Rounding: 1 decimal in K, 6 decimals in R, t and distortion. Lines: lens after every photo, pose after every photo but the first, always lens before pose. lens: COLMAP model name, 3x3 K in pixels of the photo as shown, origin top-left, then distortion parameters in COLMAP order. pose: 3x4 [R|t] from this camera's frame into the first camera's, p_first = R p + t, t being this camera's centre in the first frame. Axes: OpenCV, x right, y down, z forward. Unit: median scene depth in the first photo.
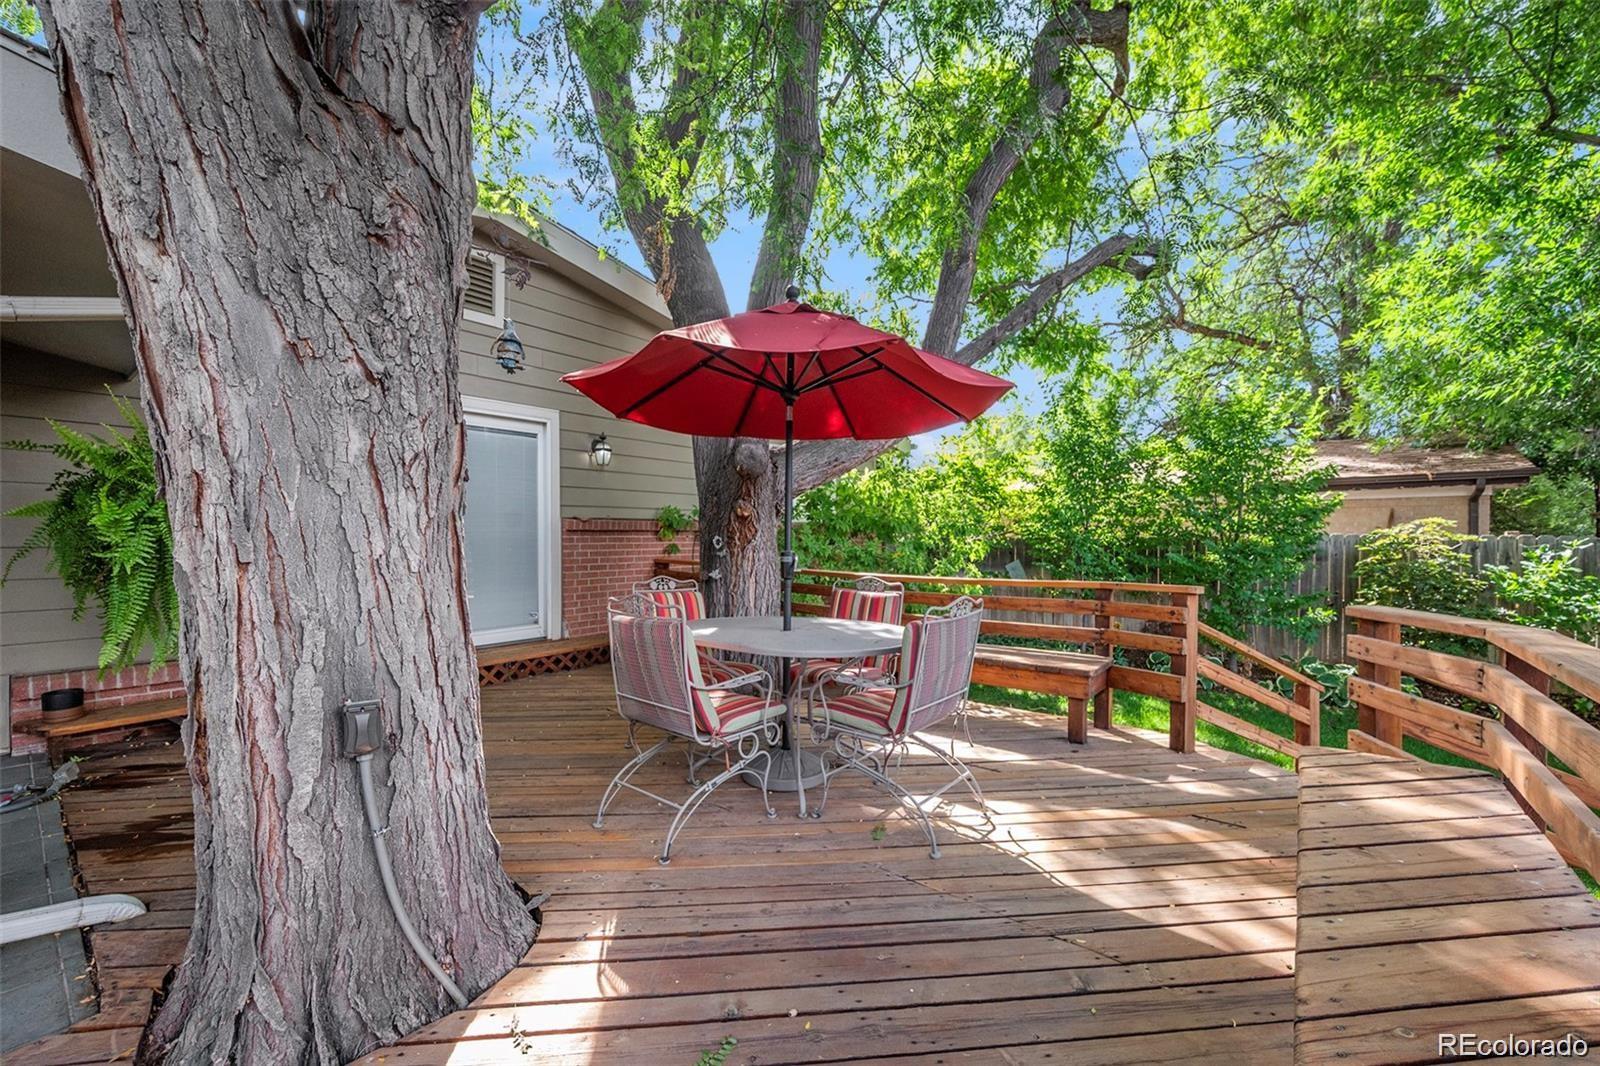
lens RADIAL K [[629.8, 0, 792.9], [0, 629.8, 542.1], [0, 0, 1]] dist [-0.001367, -0.000223]
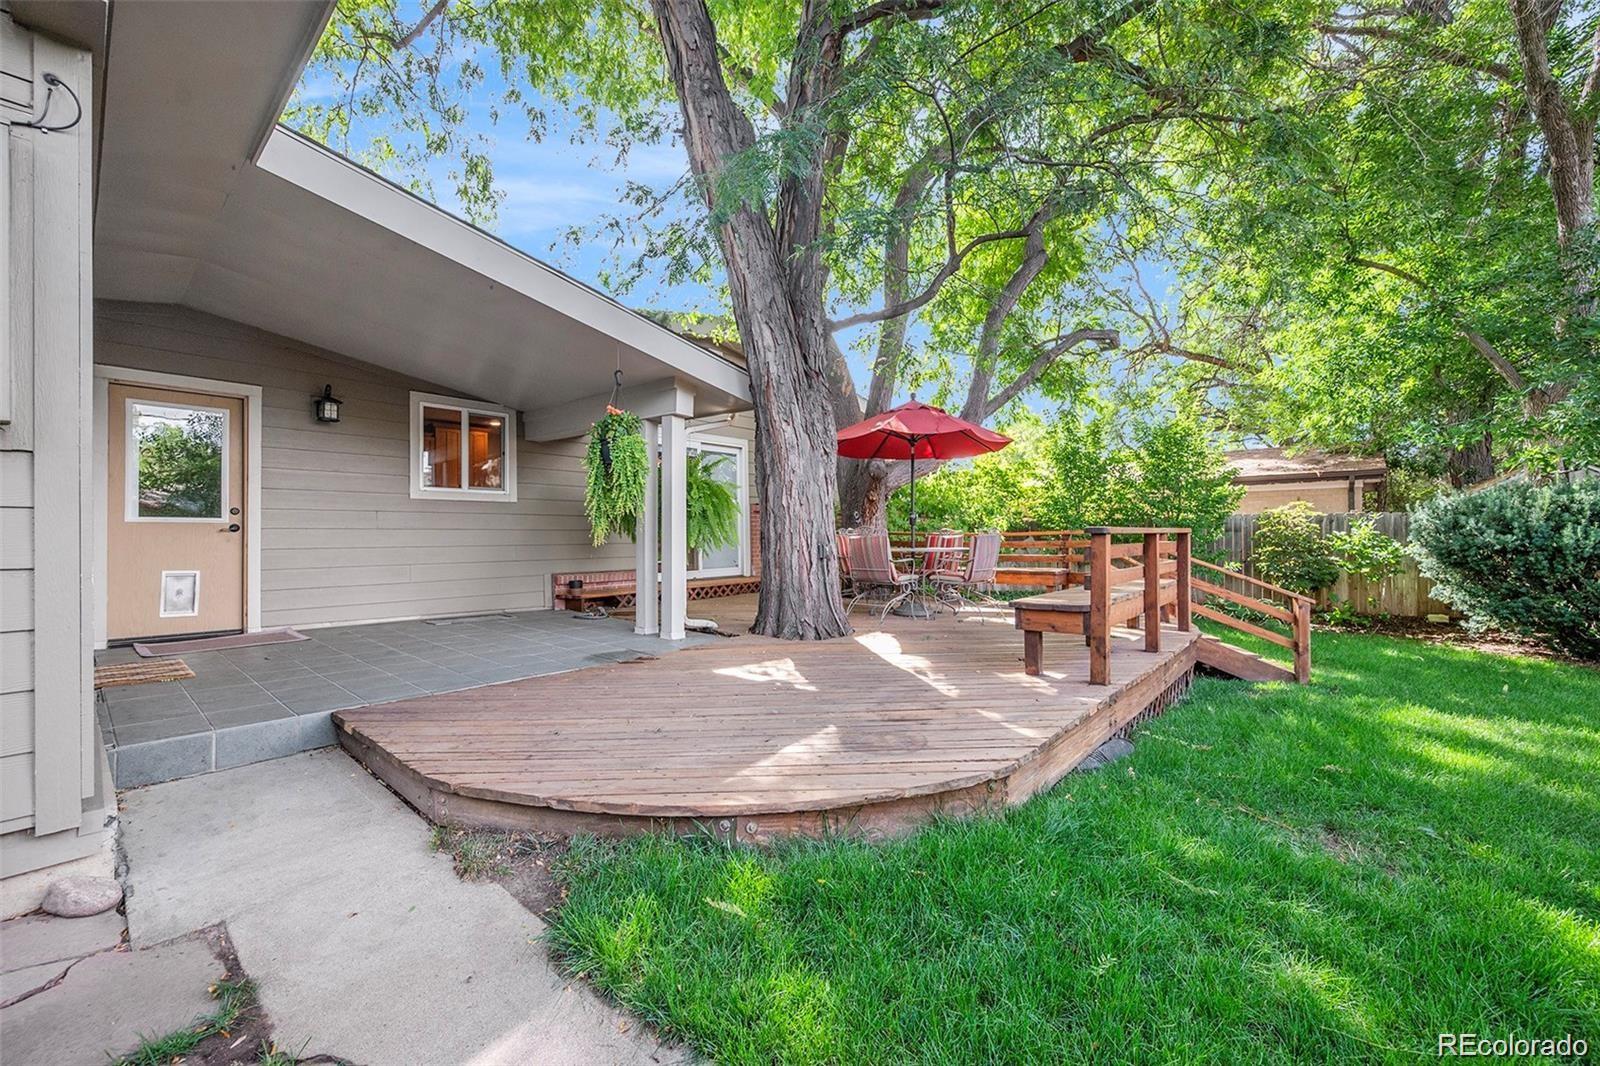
lens RADIAL K [[629.8, 0, 805.2], [0, 629.8, 521.8], [0, 0, 1]] dist [-0.001367, -0.000223]
pose [[0.999755, -0.006369, -0.021181, -0.132176], [0.005713, 0.999506, -0.030909, 0.043482], [0.021367, 0.030780, 0.999298, -0.471145]]
